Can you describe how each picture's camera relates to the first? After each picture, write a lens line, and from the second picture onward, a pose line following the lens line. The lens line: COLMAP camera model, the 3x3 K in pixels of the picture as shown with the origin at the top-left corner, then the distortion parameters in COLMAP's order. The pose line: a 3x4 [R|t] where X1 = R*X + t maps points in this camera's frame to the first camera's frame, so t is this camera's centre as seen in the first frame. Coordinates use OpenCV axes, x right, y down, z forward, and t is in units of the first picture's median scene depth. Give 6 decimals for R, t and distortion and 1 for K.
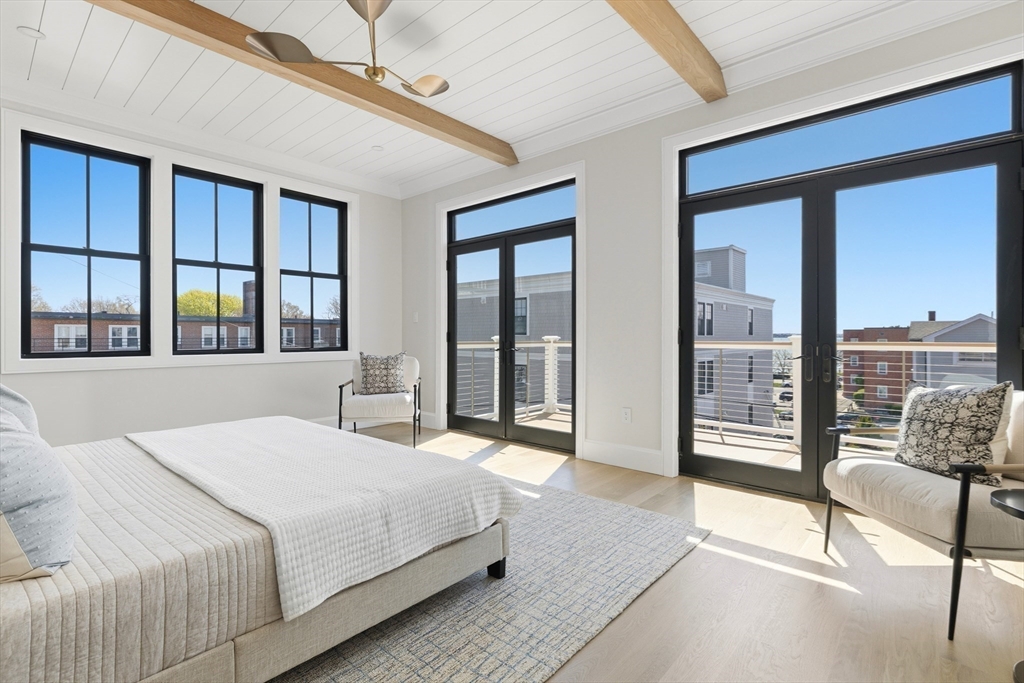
lens RADIAL K [[474.0, 0, 507.4], [0, 474.0, 333.5], [0, 0, 1]] dist [0.005591, -0.000361]
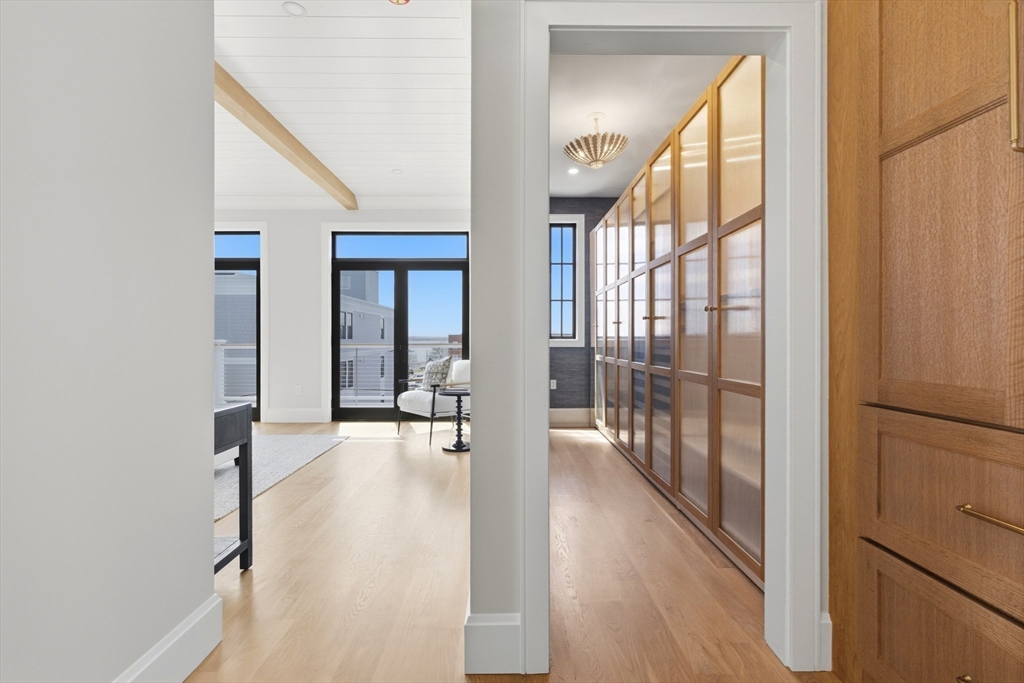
lens RADIAL K [[474.0, 0, 513.1], [0, 474.0, 342.4], [0, 0, 1]] dist [0.005591, -0.000361]
pose [[0.743023, -0.003249, 0.669258, -0.290921], [-0.004042, 0.999948, 0.009343, -0.003856], [-0.669254, -0.009648, 0.742972, -0.695156]]
